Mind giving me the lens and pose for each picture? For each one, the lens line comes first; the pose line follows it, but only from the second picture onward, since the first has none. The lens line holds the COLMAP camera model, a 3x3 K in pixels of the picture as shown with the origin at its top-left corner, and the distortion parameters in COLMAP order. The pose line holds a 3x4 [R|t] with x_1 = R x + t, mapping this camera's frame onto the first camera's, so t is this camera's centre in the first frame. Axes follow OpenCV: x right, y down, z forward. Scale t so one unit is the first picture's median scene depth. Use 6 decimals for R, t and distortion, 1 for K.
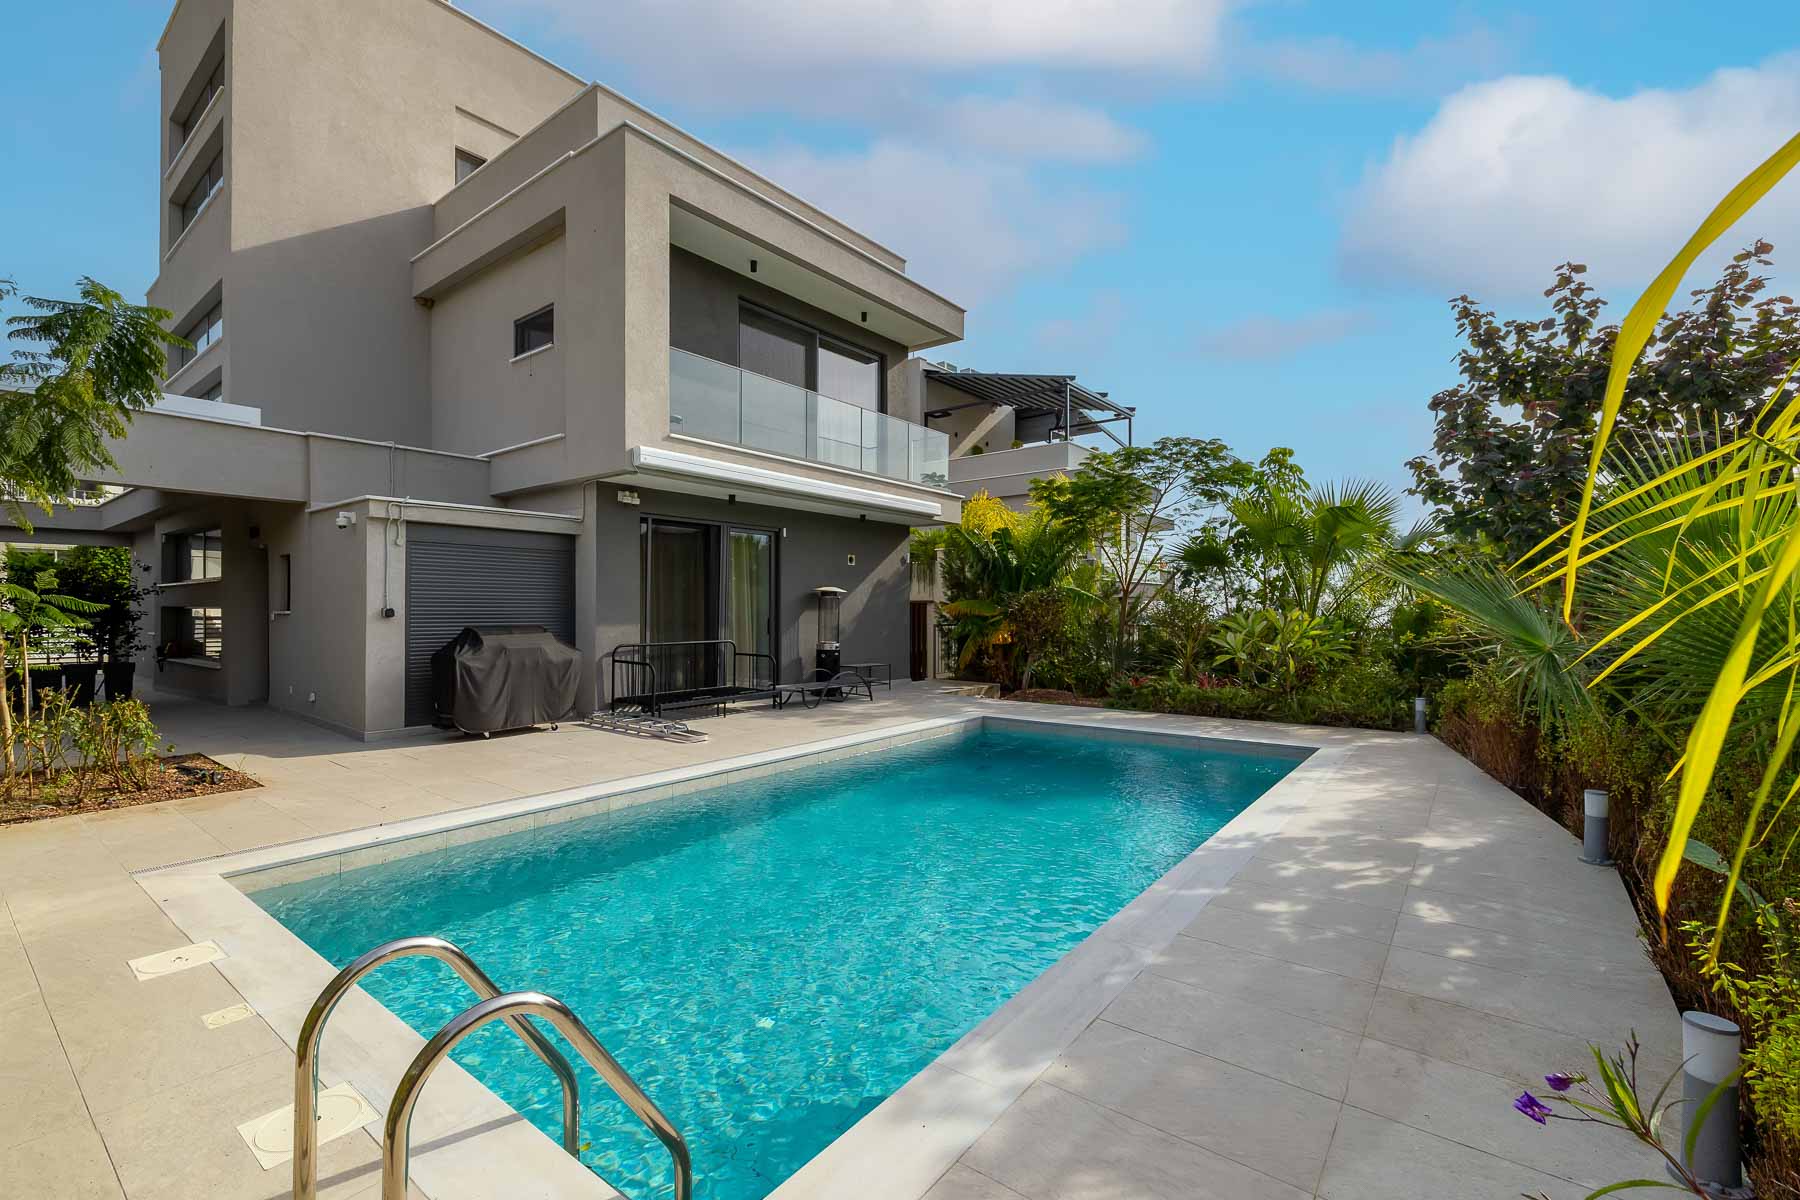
lens RADIAL K [[768.4, 0, 848.5], [0, 768.4, 603.9], [0, 0, 1]] dist [0.000133, -0.001418]
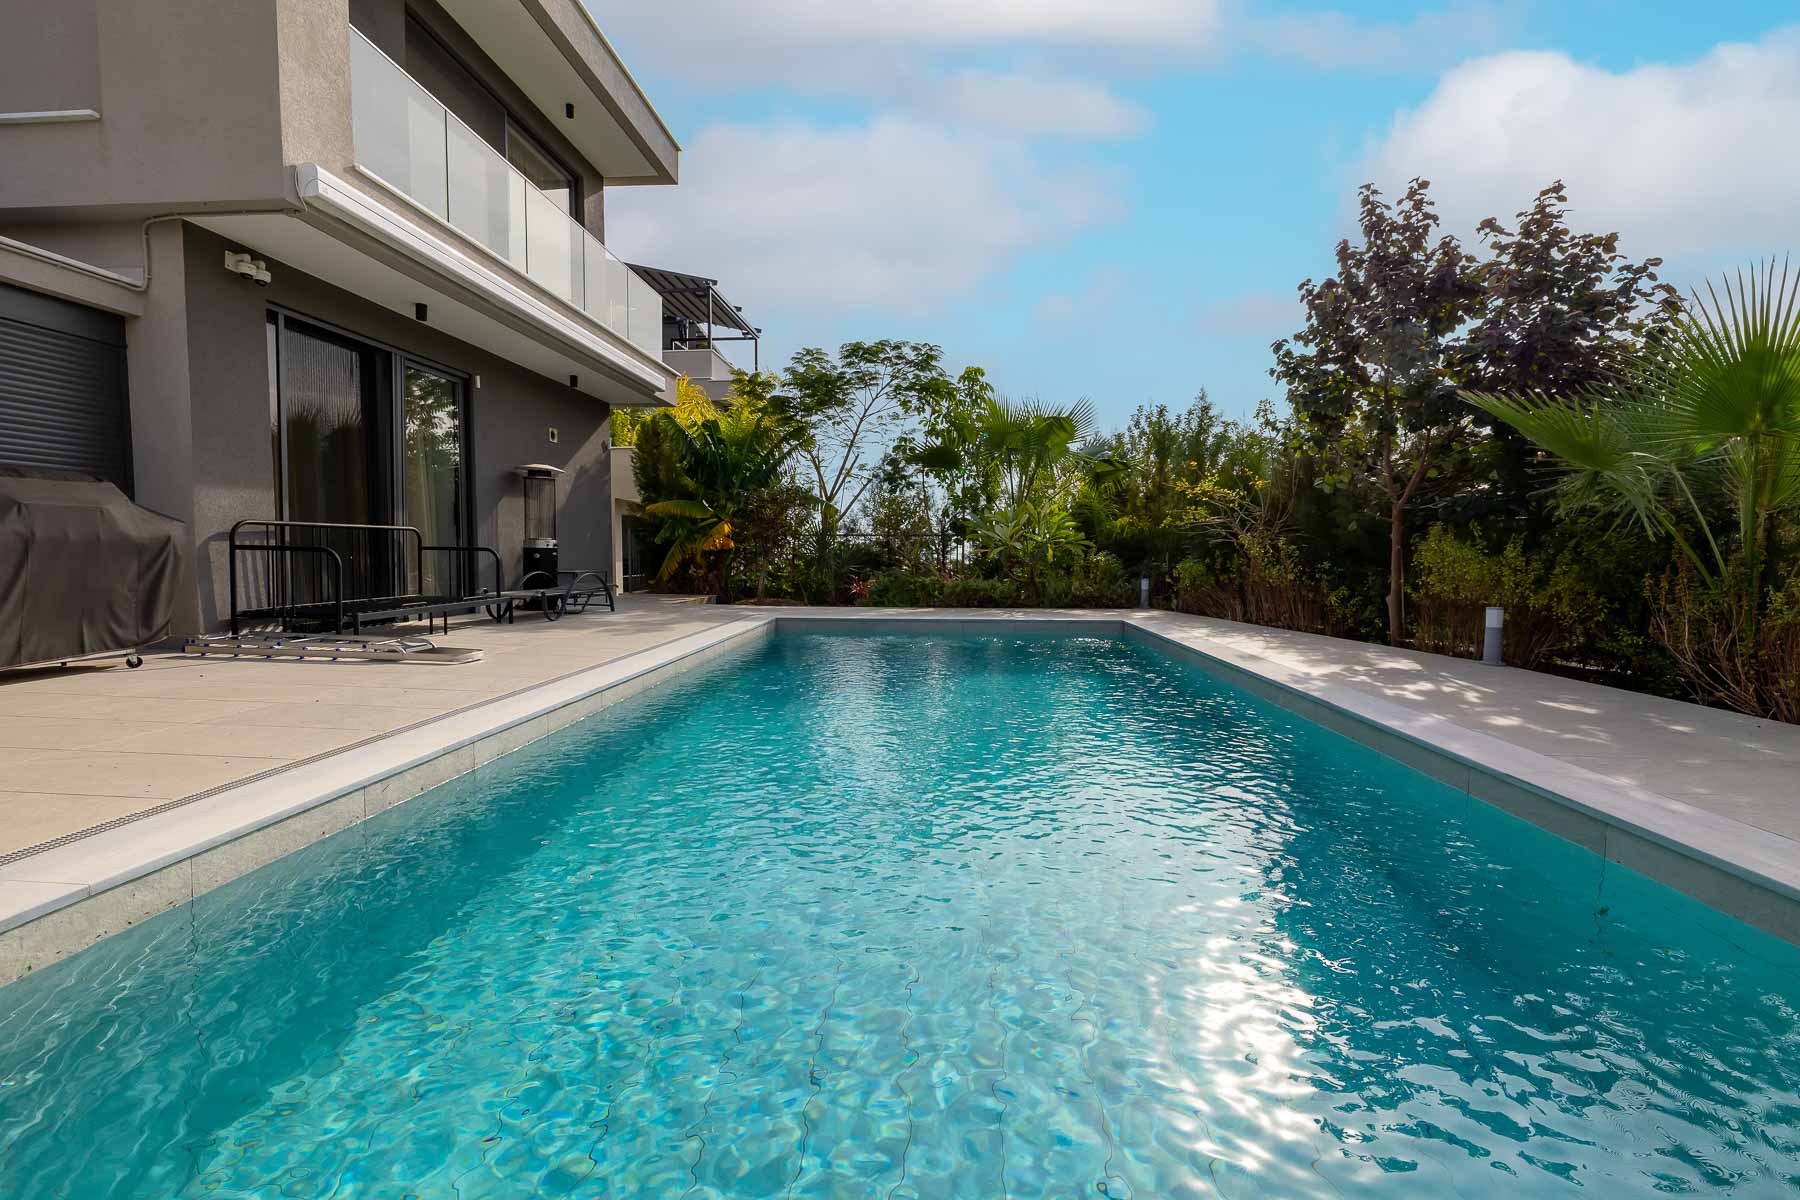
lens RADIAL K [[768.4, 0, 877.6], [0, 768.4, 589.3], [0, 0, 1]] dist [0.000133, -0.001418]
pose [[0.827048, -0.025137, 0.561569, -0.224630], [-0.009756, 0.998207, 0.059050, 0.065729], [-0.562047, -0.054316, 0.825320, 0.241528]]
